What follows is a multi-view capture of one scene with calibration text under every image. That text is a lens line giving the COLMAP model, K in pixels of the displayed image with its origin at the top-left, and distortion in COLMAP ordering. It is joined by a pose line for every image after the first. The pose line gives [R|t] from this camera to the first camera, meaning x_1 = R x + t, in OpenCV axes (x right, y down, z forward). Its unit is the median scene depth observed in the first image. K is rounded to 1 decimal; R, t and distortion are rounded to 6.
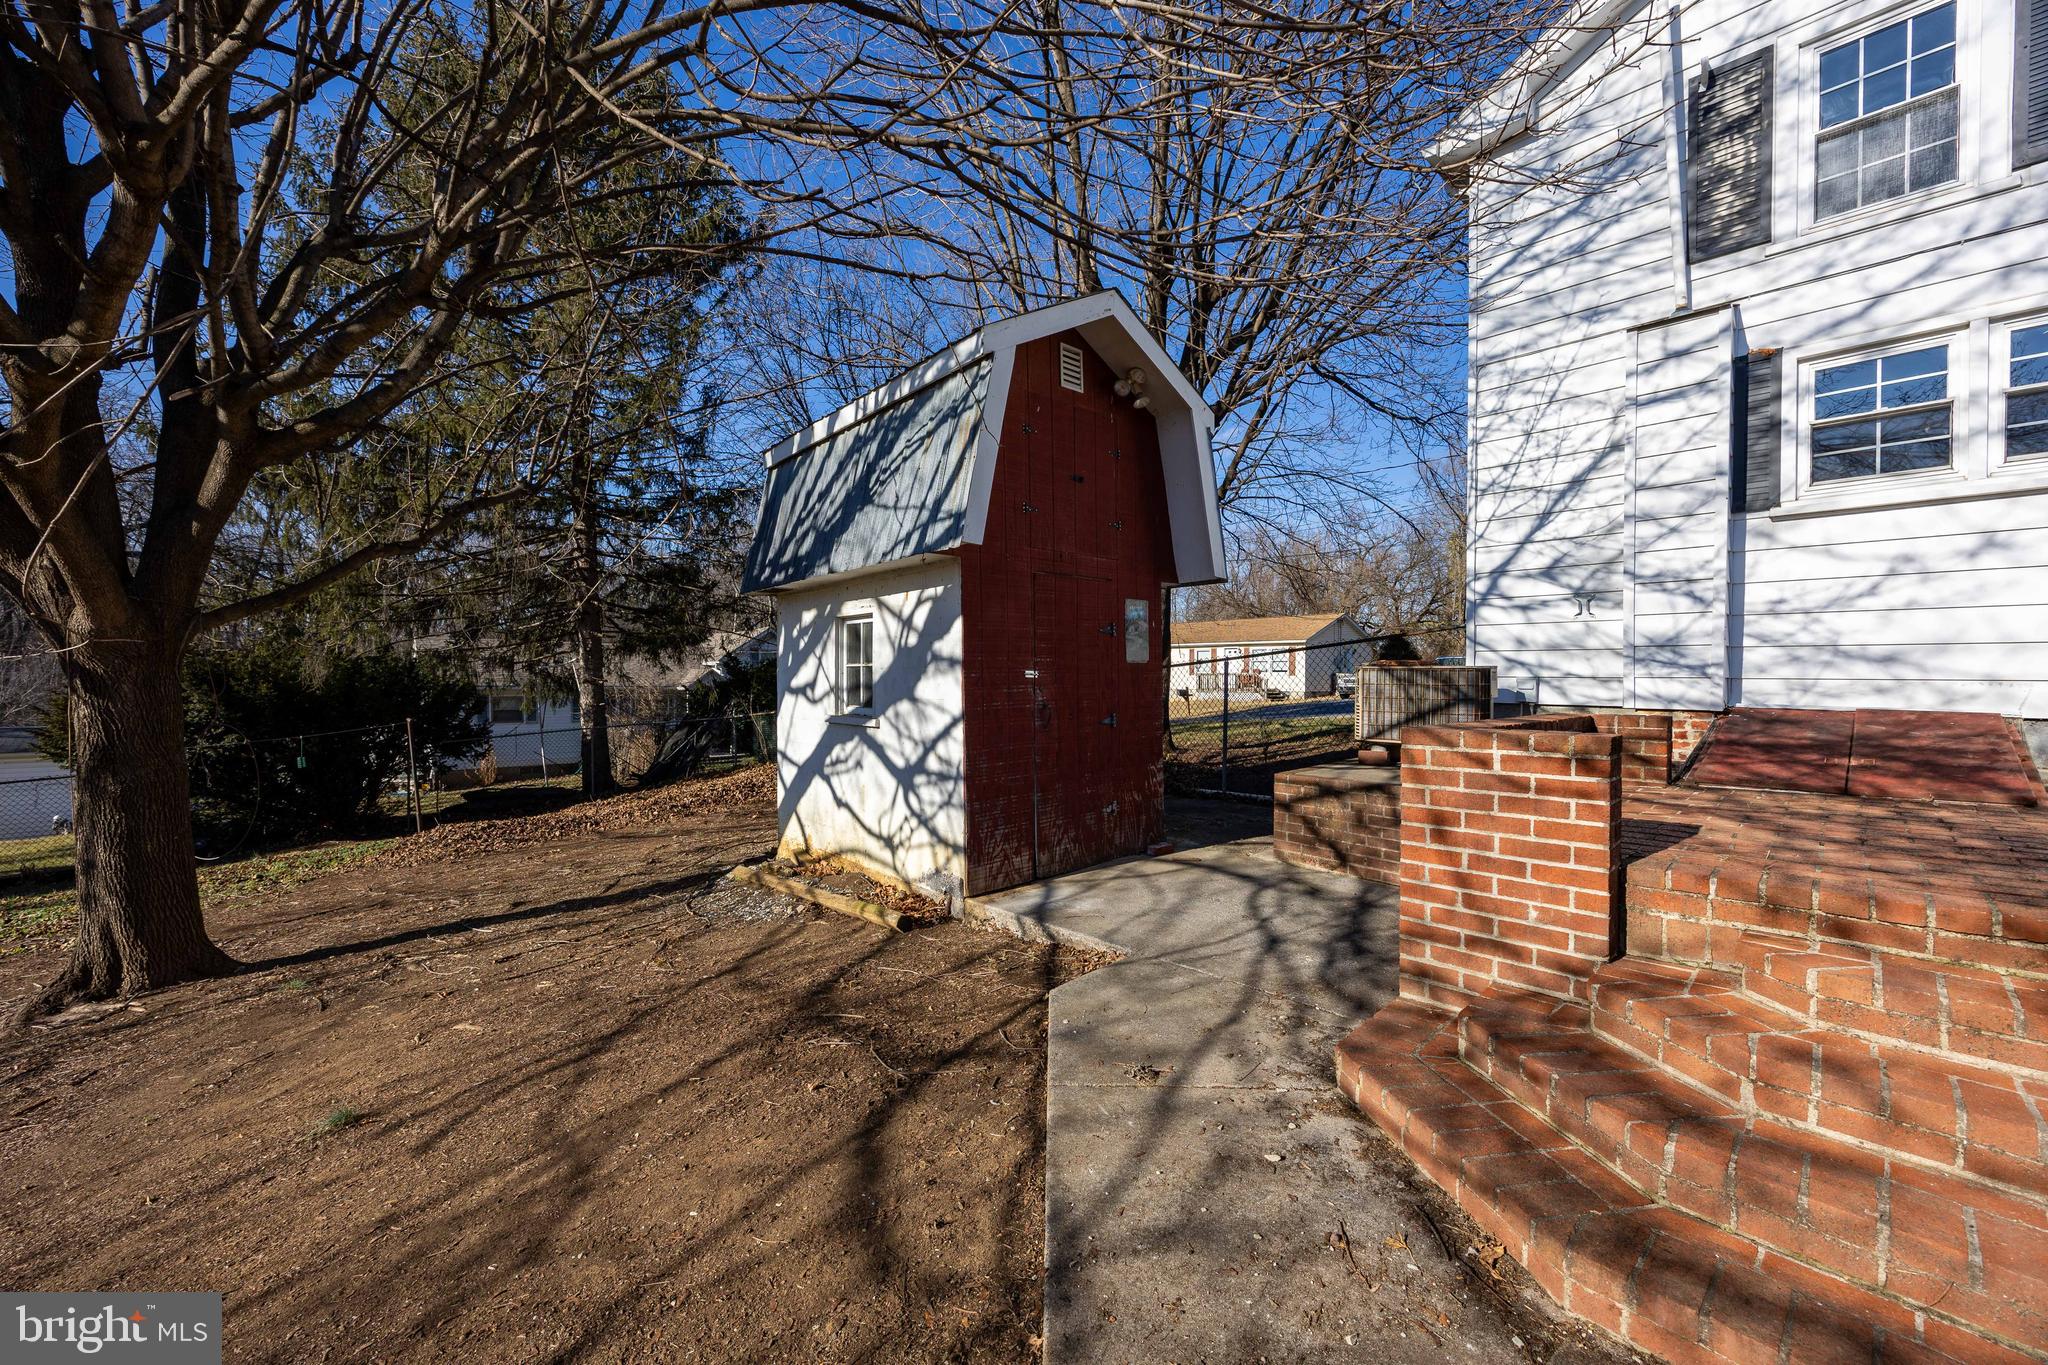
lens RADIAL K [[777.1, 0, 1024.0], [0, 777.1, 682.5], [0, 0, 1]] dist [-0.000272, 0.000142]
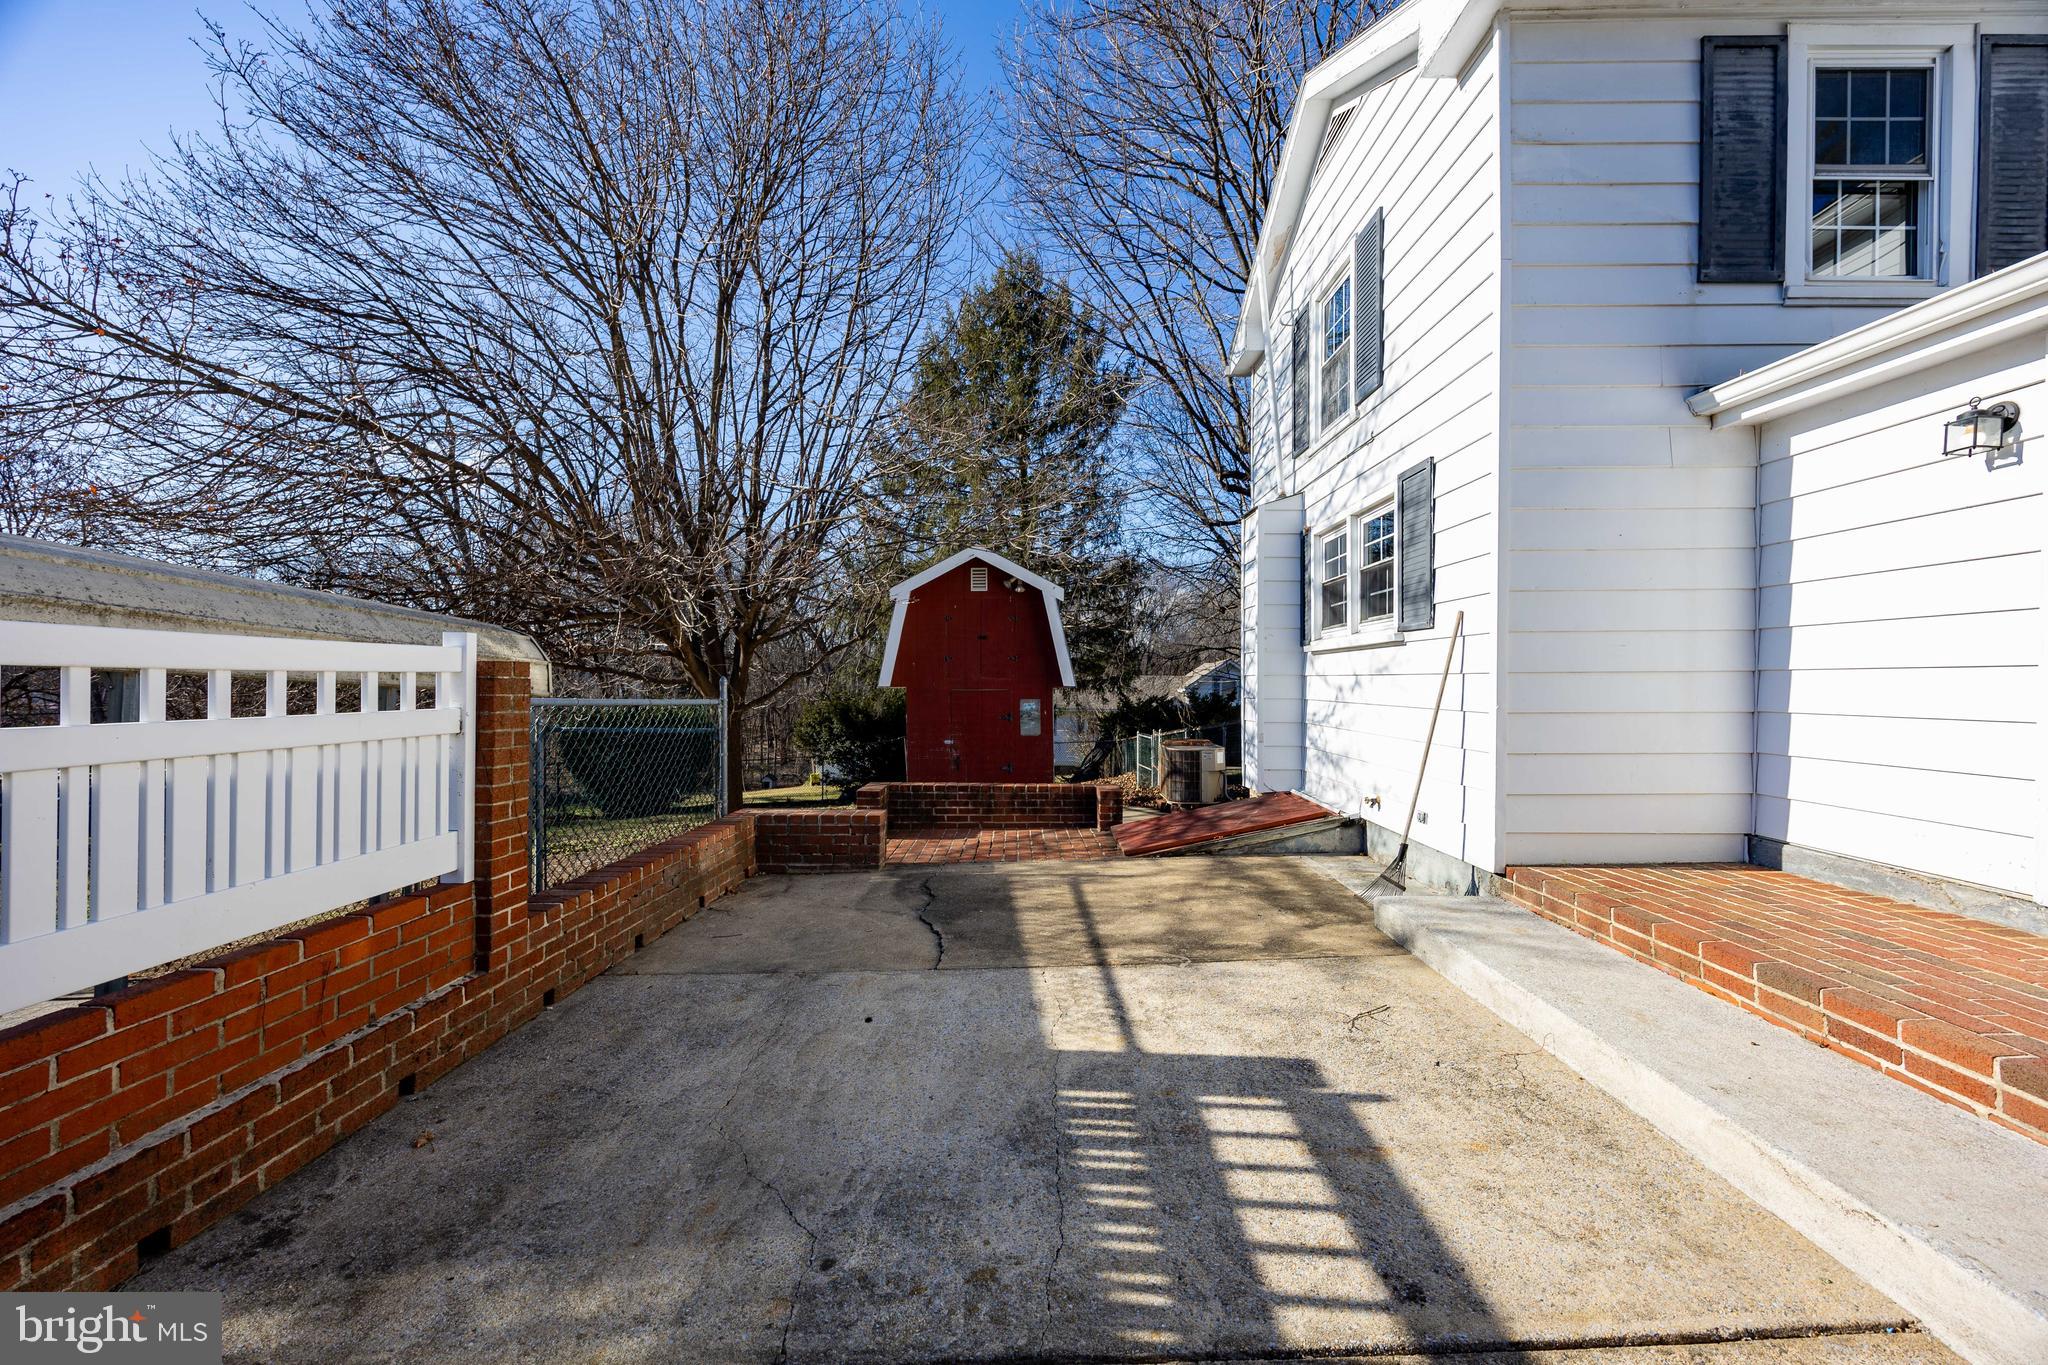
lens RADIAL K [[777.1, 0, 1024.0], [0, 777.1, 682.5], [0, 0, 1]] dist [-0.000272, 0.000142]
pose [[0.726630, -0.003597, -0.687019, 1.411895], [-0.005875, 0.999917, -0.011449, -0.131505], [0.687003, 0.012355, 0.726549, -0.287504]]
